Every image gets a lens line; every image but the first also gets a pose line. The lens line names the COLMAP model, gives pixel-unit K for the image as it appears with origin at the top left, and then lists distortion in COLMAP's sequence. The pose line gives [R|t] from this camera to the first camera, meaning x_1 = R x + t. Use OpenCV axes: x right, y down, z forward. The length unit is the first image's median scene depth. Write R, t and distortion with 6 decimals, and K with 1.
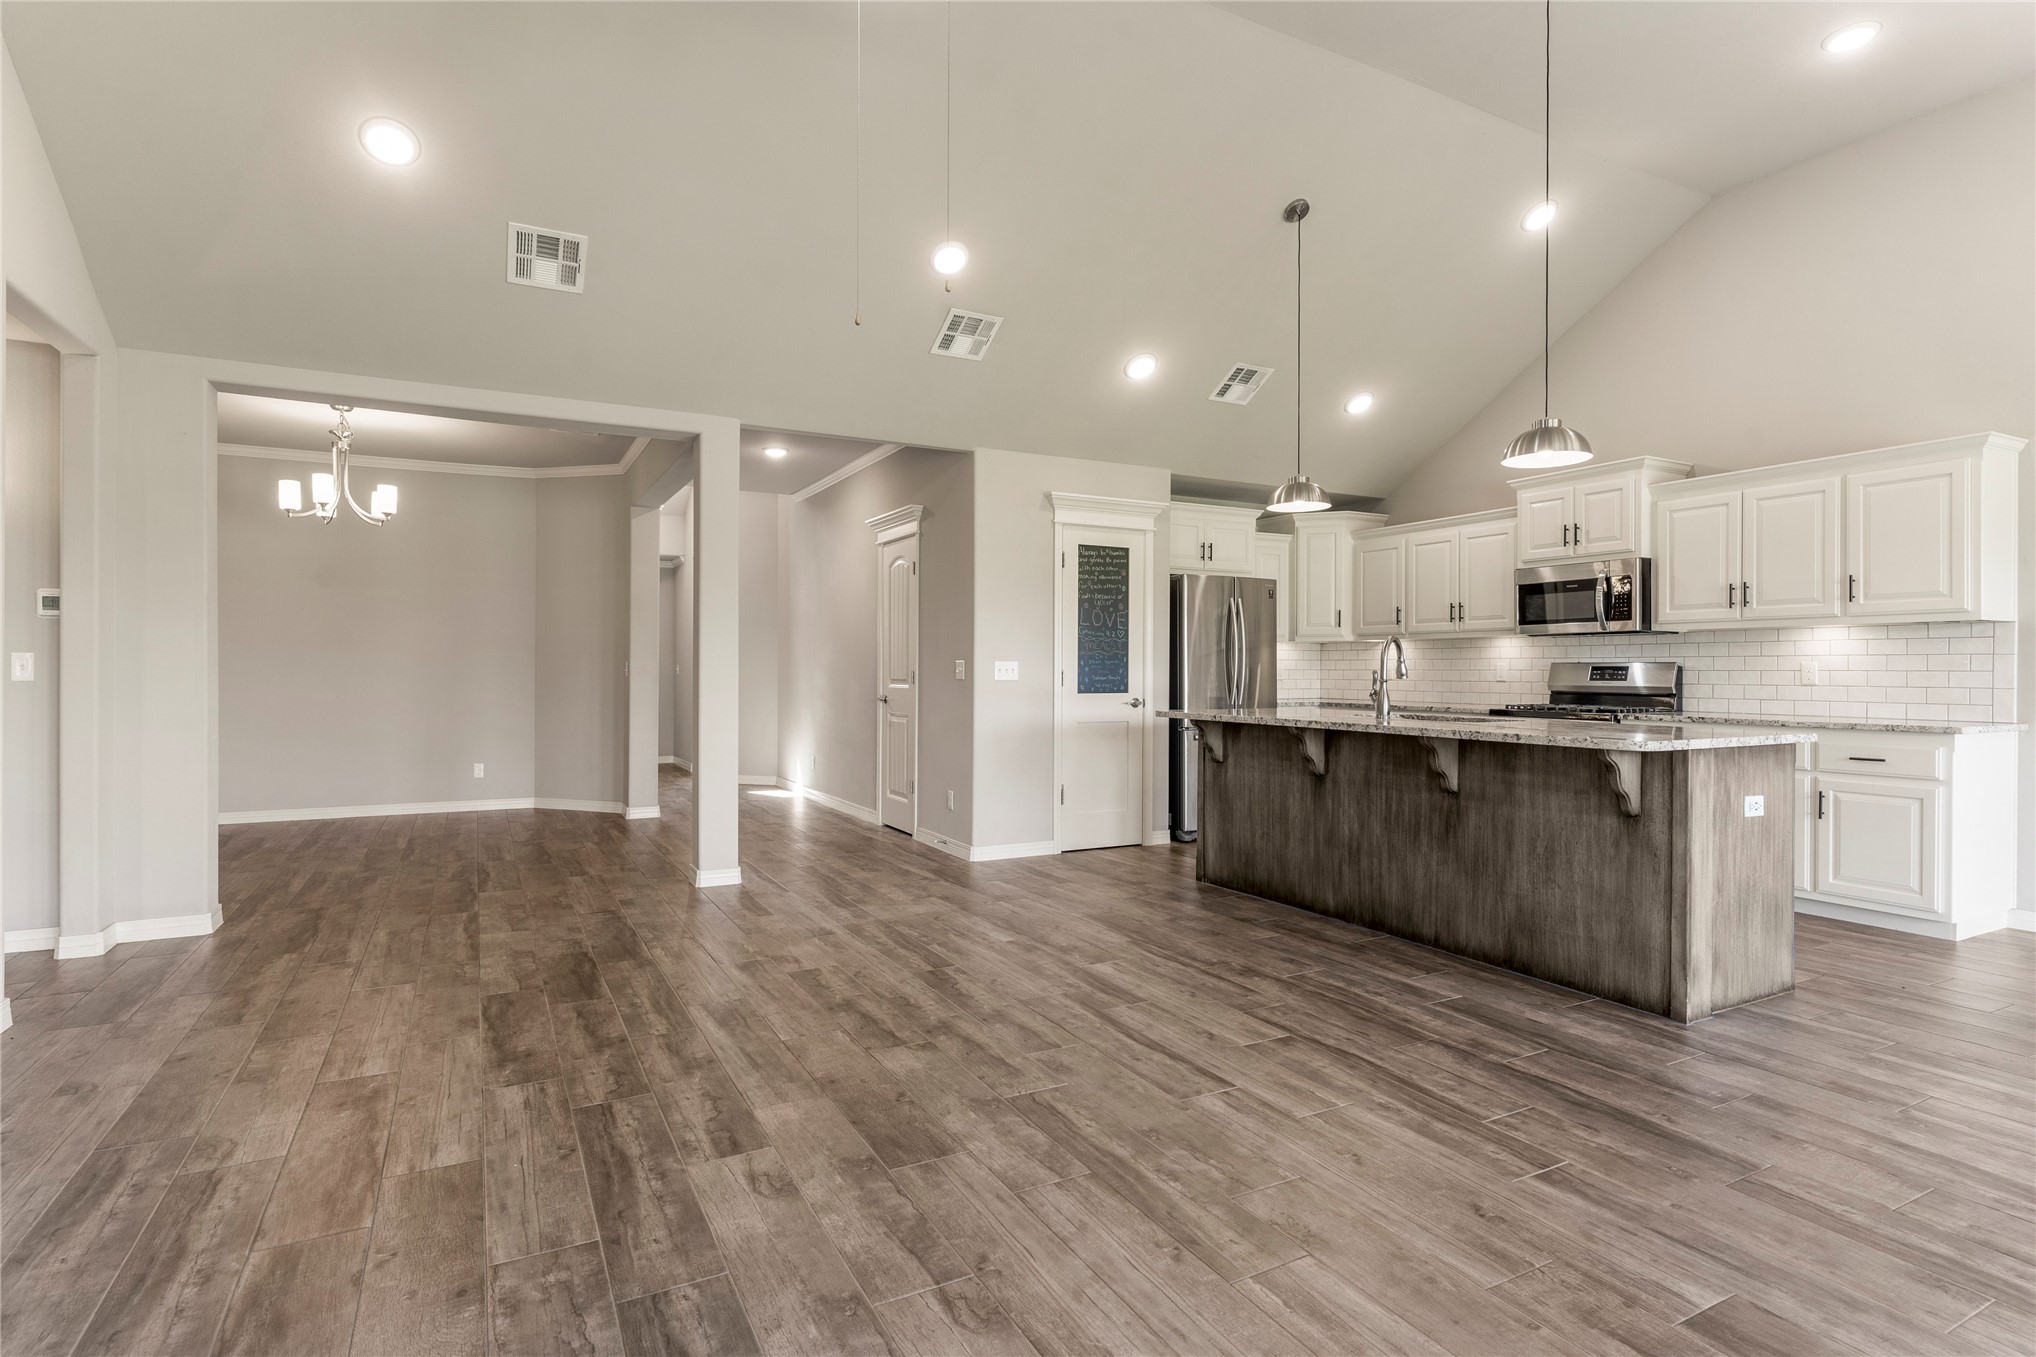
lens RADIAL K [[1007.2, 0, 1011.7], [0, 1007.2, 673.6], [0, 0, 1]] dist [-0.001385, 0.001799]
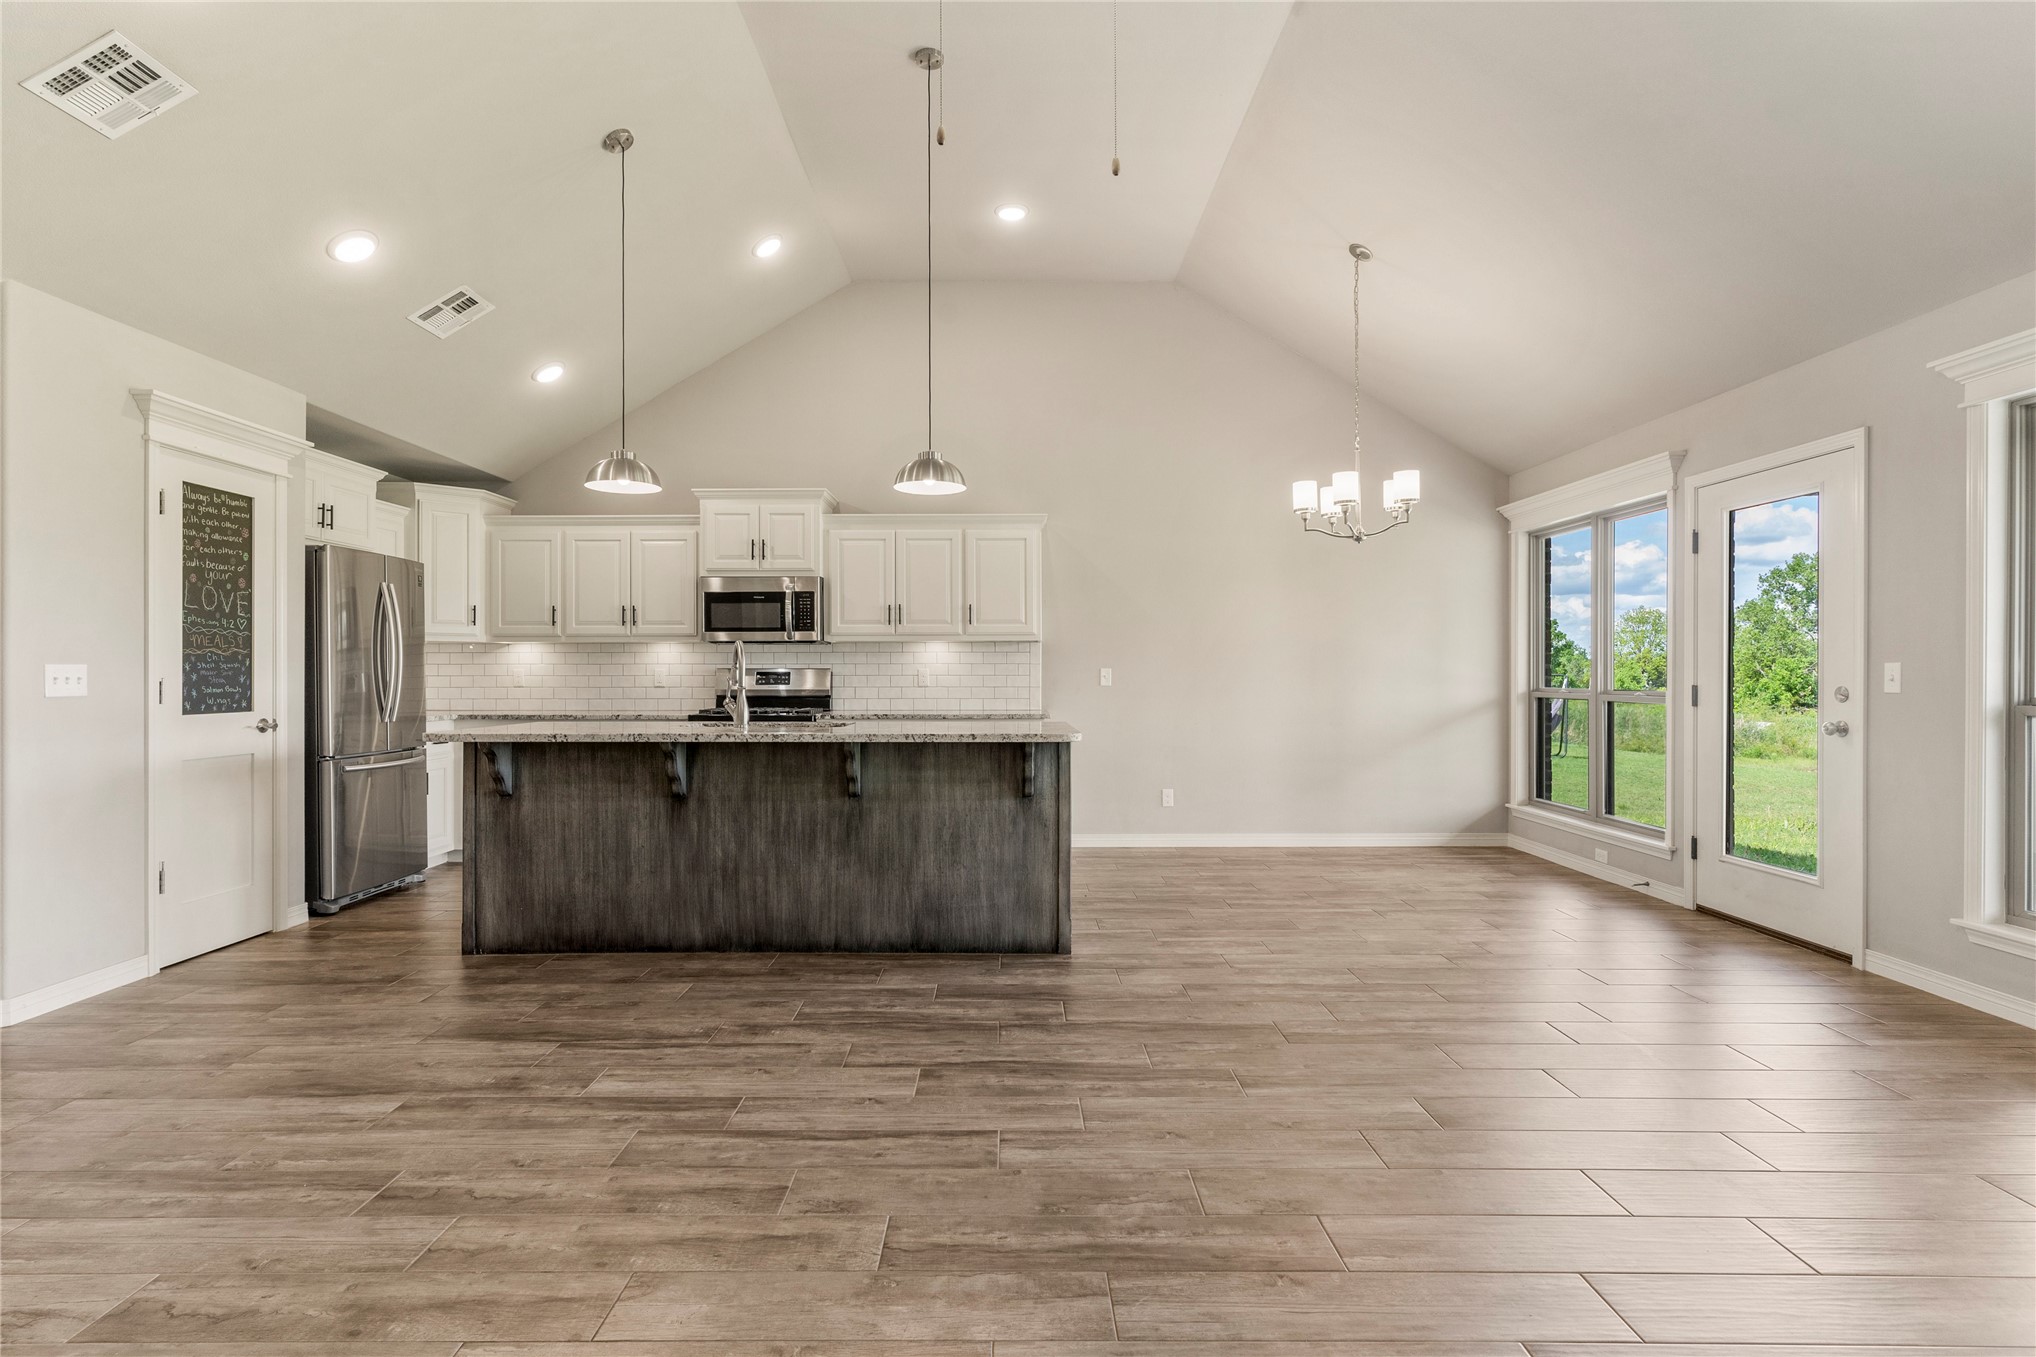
lens RADIAL K [[1013.8, 0, 1008.0], [0, 1013.8, 674.3], [0, 0, 1]] dist [-0.002029, -0.000125]
pose [[0.468186, -0.002794, 0.883625, -0.353850], [0.005651, 0.999984, 0.000168, -0.004445], [-0.883612, 0.004915, 0.468195, 0.333328]]
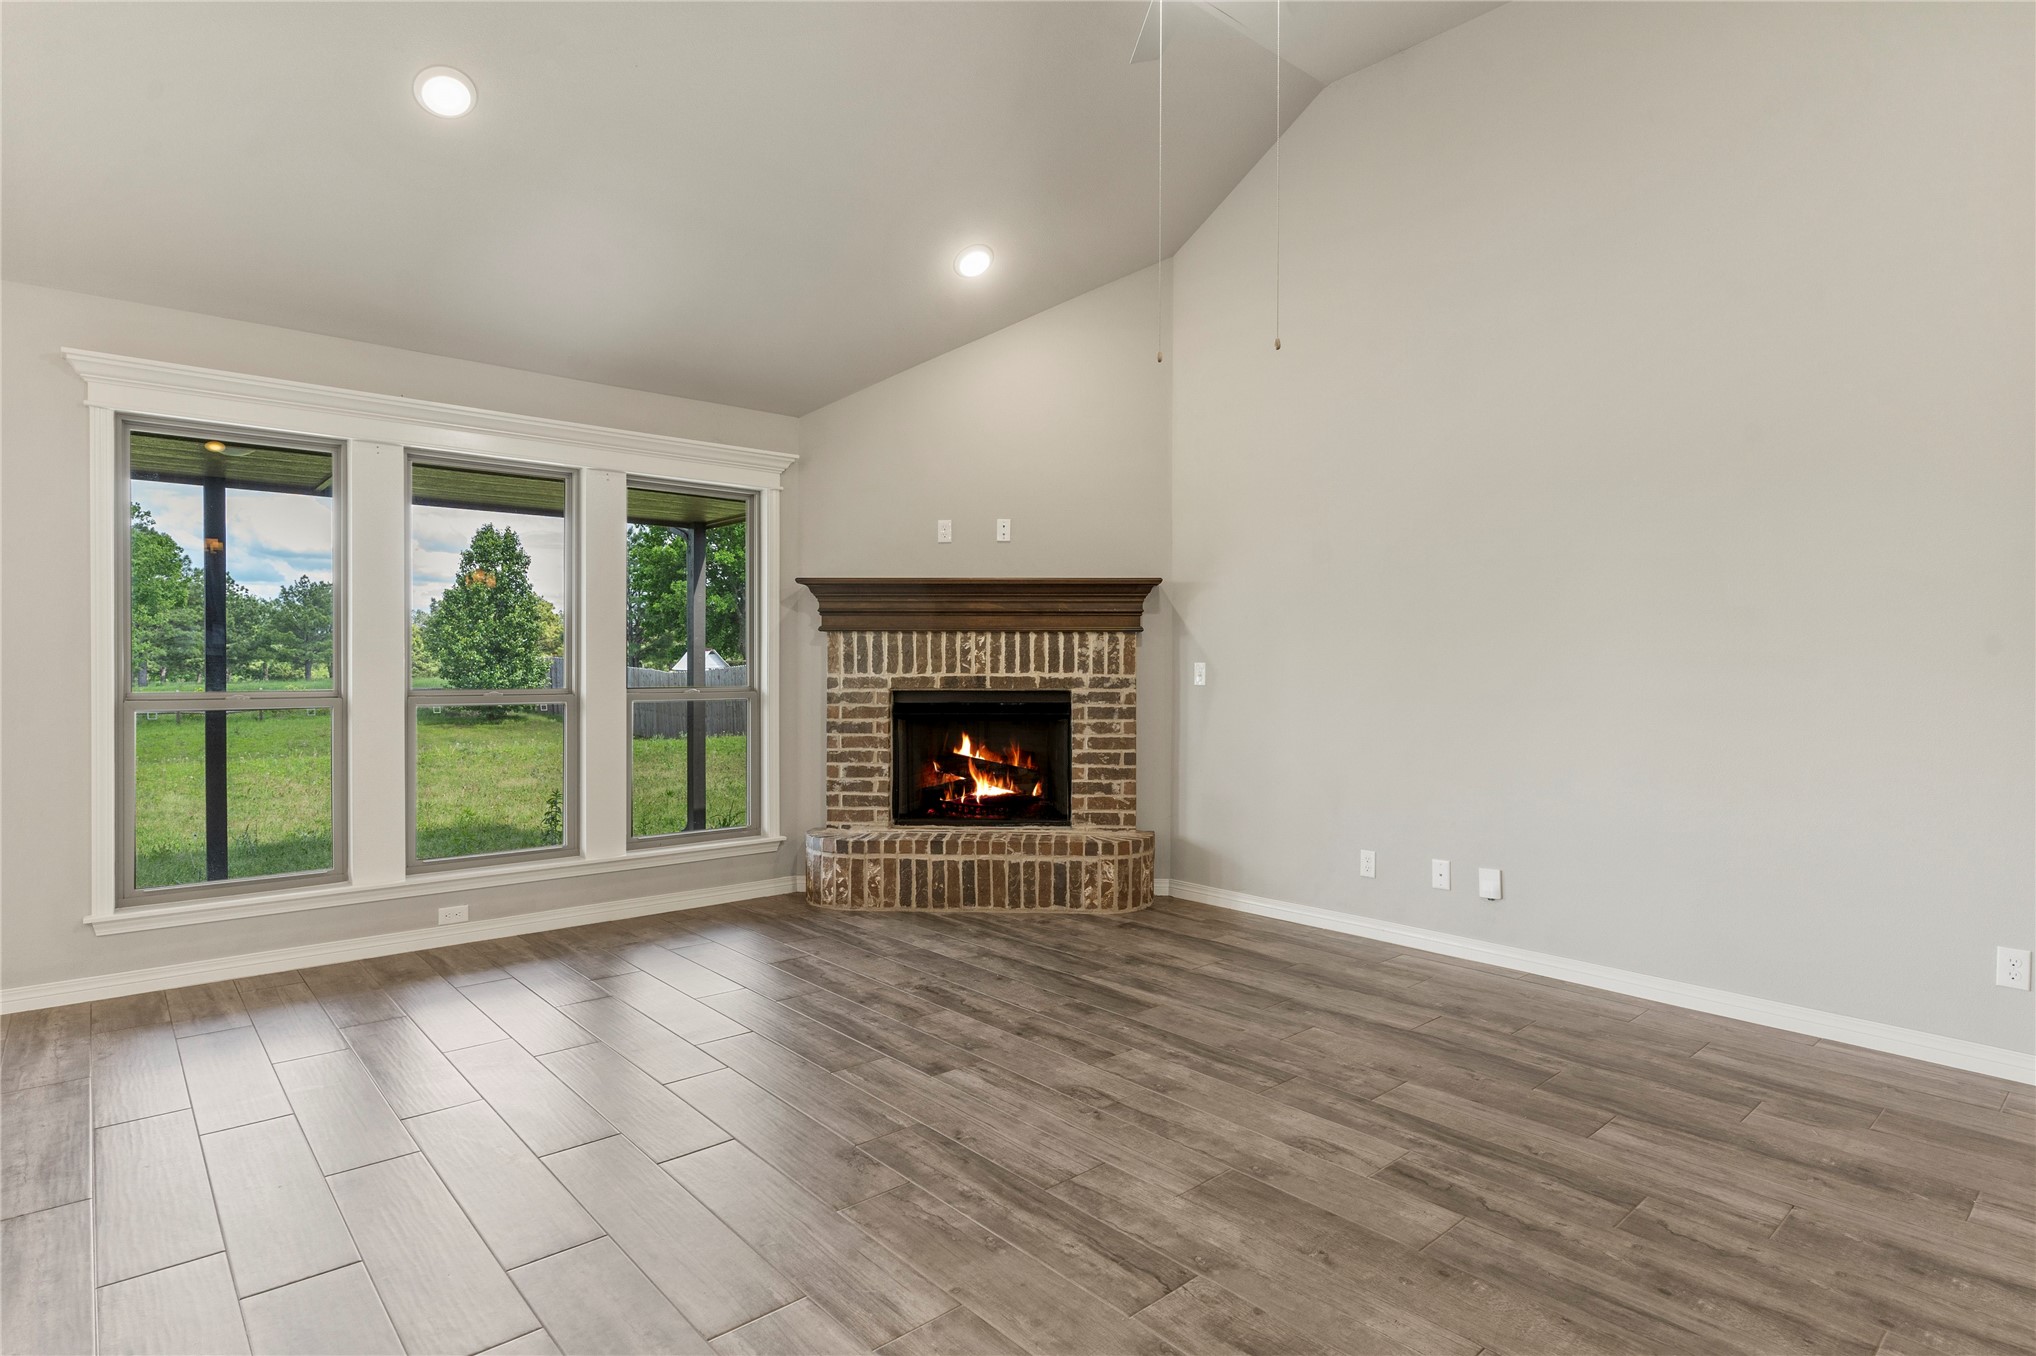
lens RADIAL K [[1061.8, 0, 1006.8], [0, 1061.8, 674.1], [0, 0, 1]] dist [-0.003650, -0.000100]
pose [[-0.973417, -0.003306, -0.229018, 0.178962], [-0.007537, 0.999817, 0.017602, -0.018341], [0.228918, 0.018860, -0.973263, 0.998089]]
